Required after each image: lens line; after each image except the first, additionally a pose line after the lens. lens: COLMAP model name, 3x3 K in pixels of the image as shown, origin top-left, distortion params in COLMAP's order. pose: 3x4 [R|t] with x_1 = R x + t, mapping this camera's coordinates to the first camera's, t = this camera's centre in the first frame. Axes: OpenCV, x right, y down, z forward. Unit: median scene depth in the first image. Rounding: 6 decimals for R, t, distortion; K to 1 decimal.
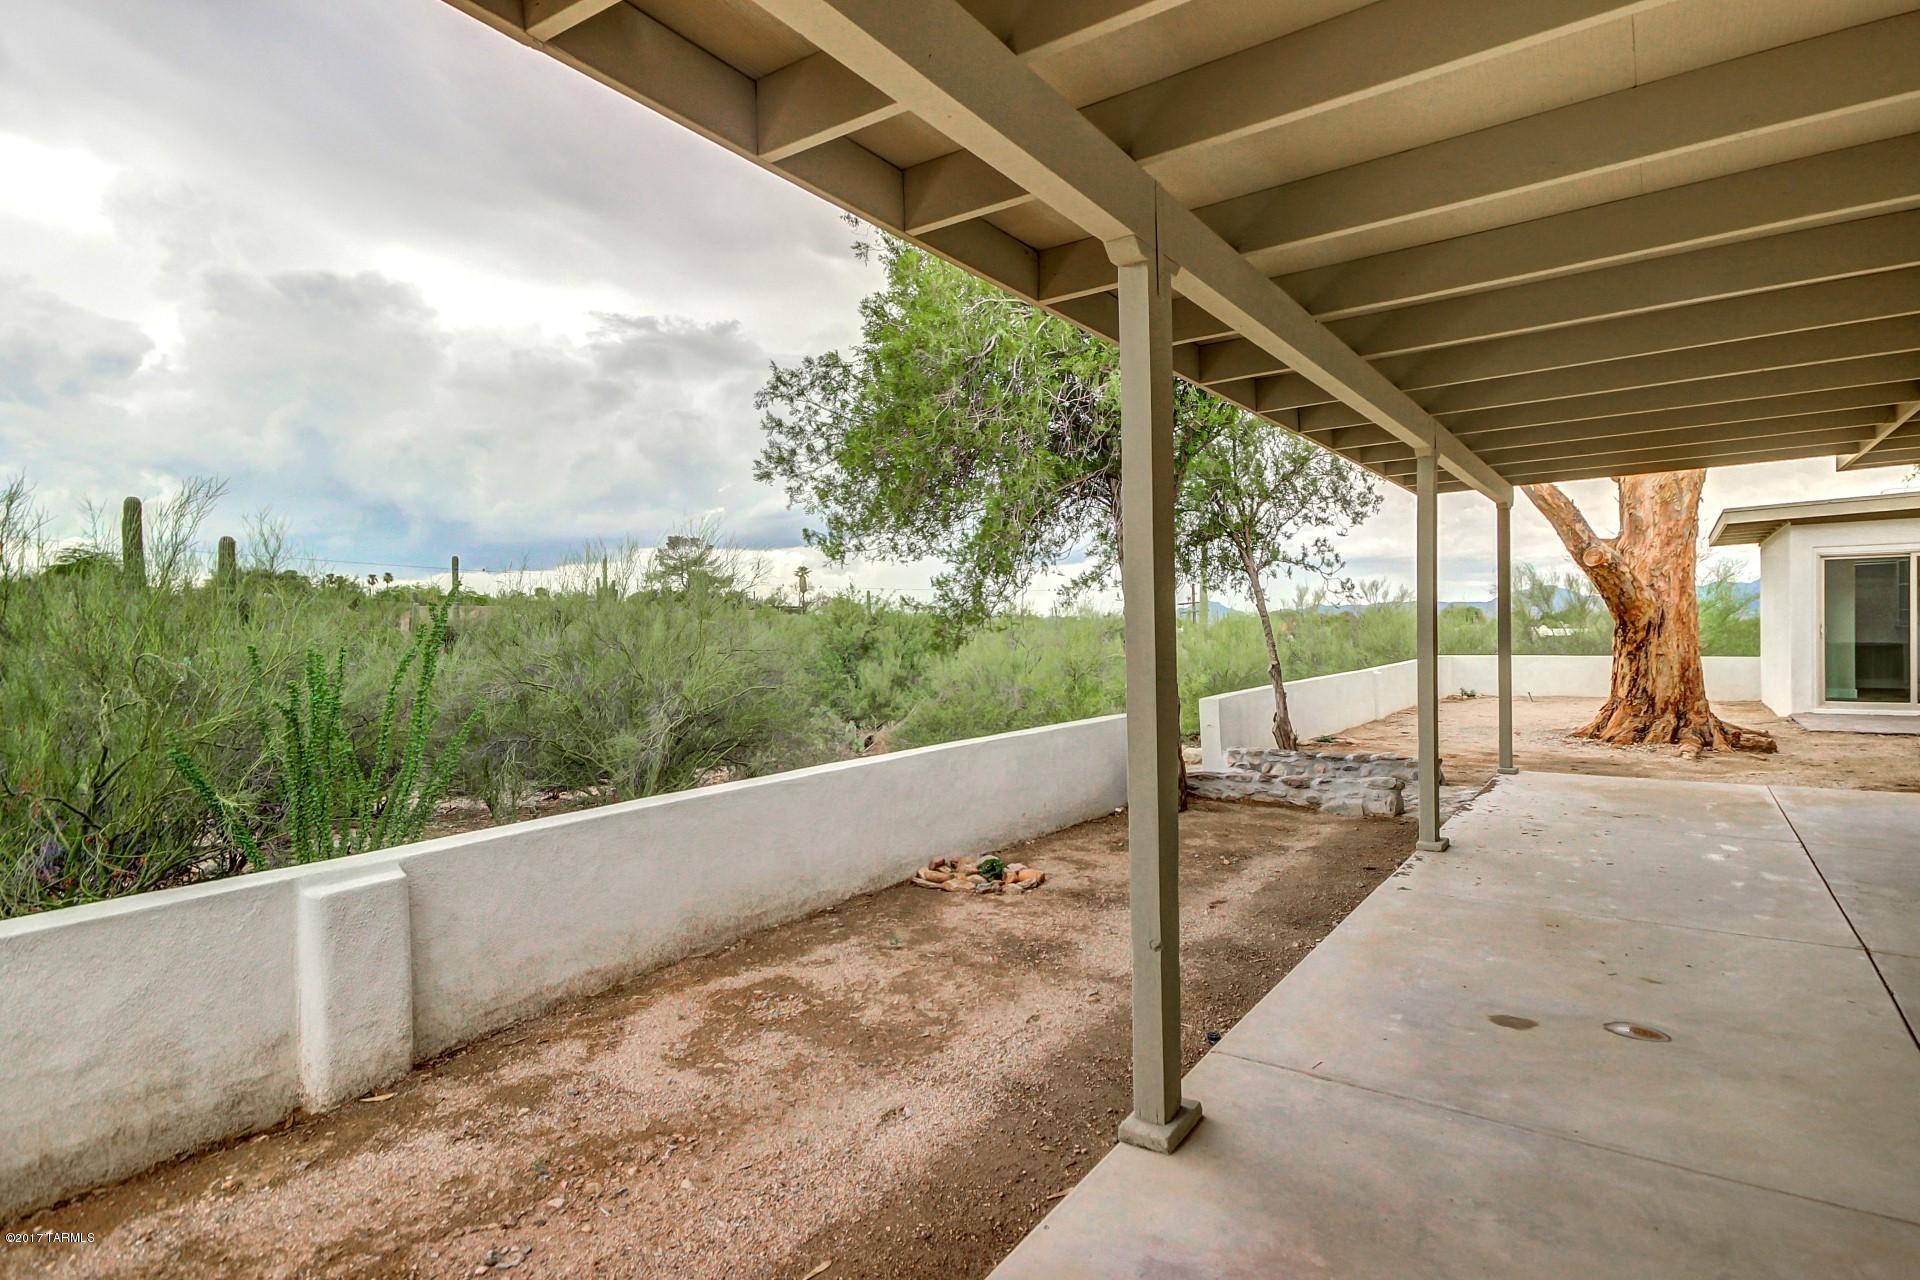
lens RADIAL K [[1024.2, 0, 960.0], [0, 1024.2, 640.0], [0, 0, 1]] dist [0.063340, 0.000226]
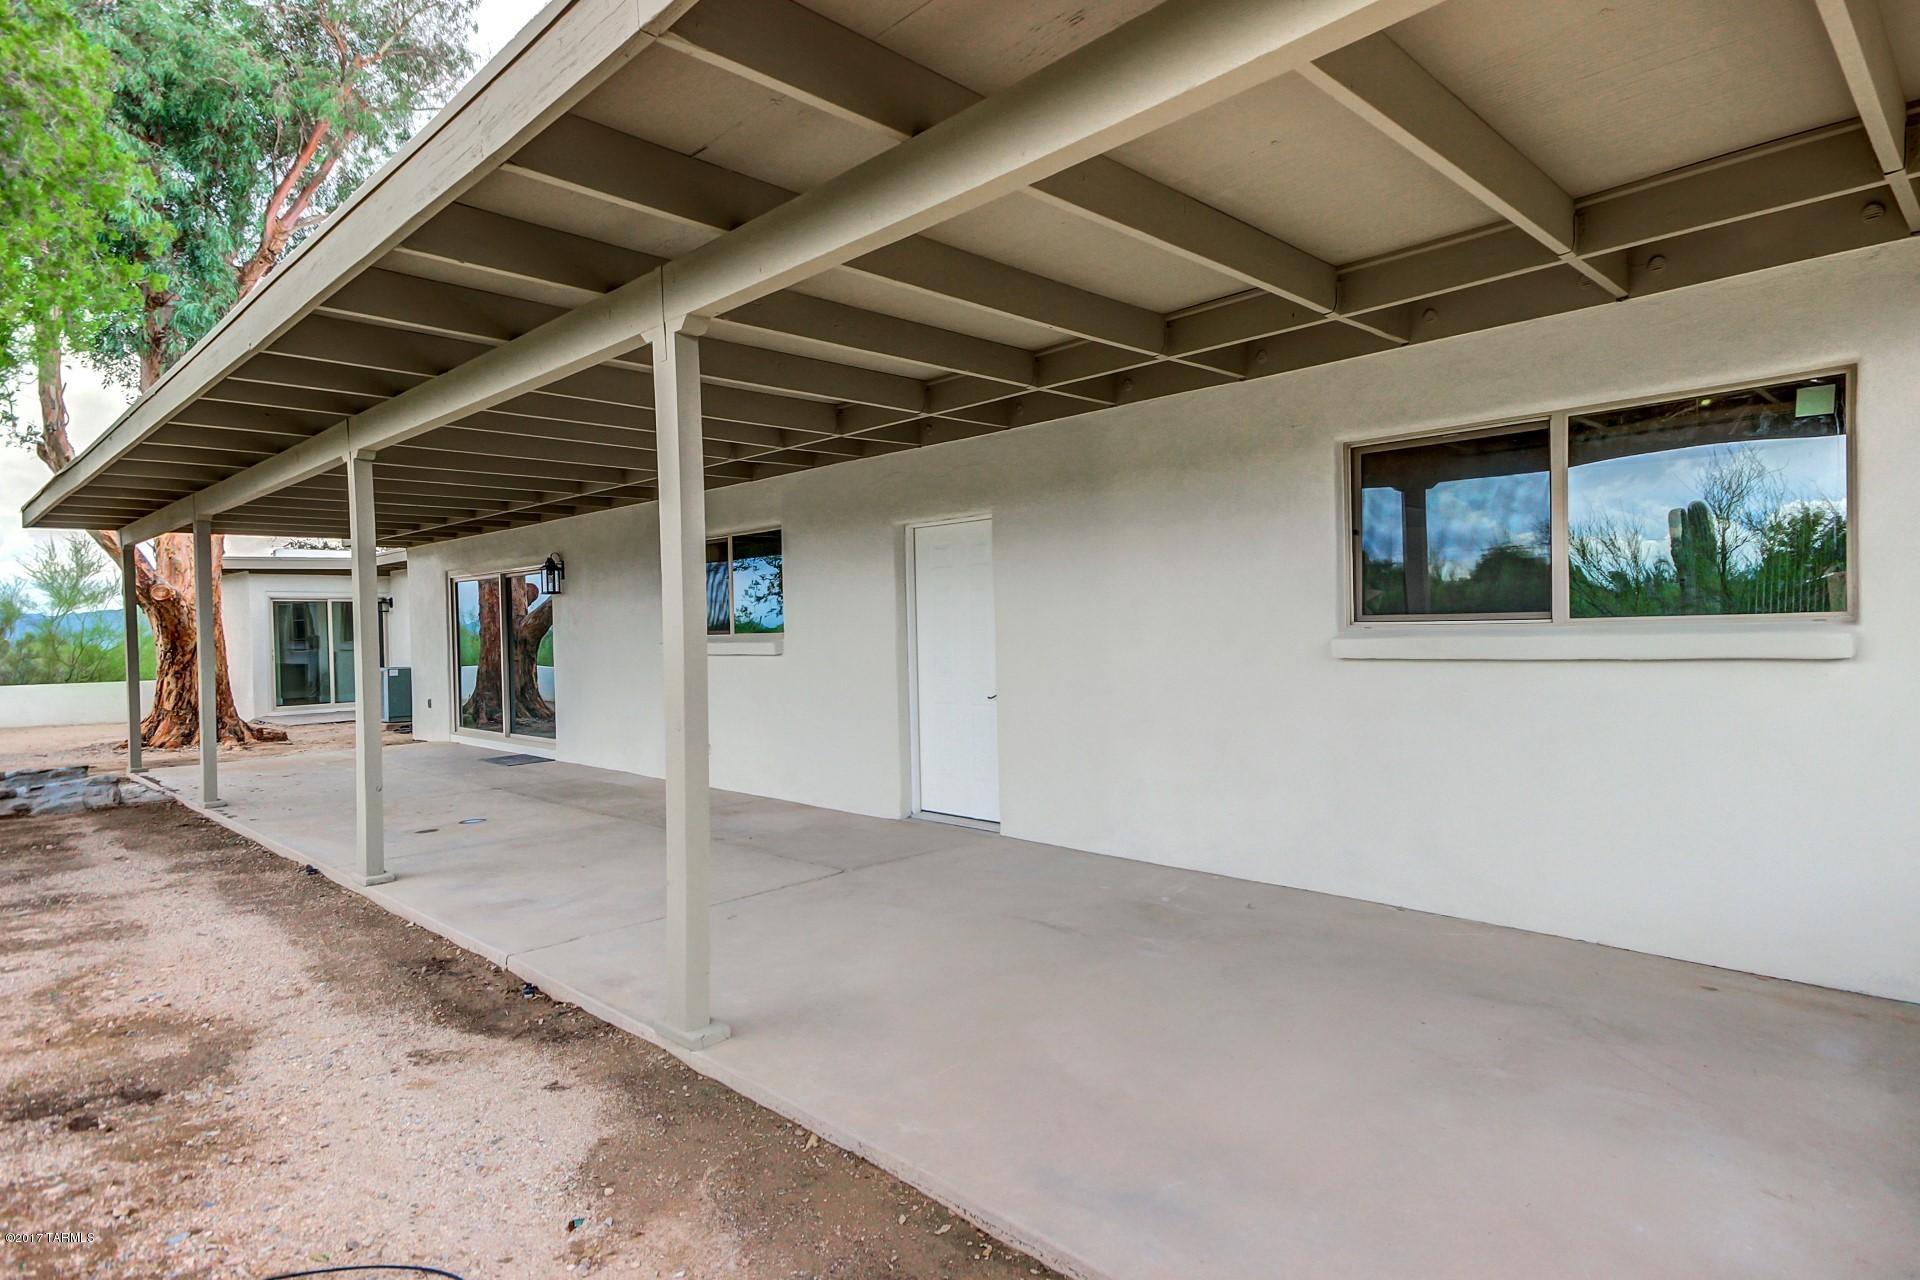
lens RADIAL K [[1024.2, 0, 960.0], [0, 1024.2, 640.0], [0, 0, 1]] dist [0.063340, 0.000226]
pose [[0.195603, 0.005890, 0.980665, -0.389967], [0.025799, 0.999605, -0.011149, 0.012233], [-0.980344, 0.027481, 0.195374, -0.127613]]
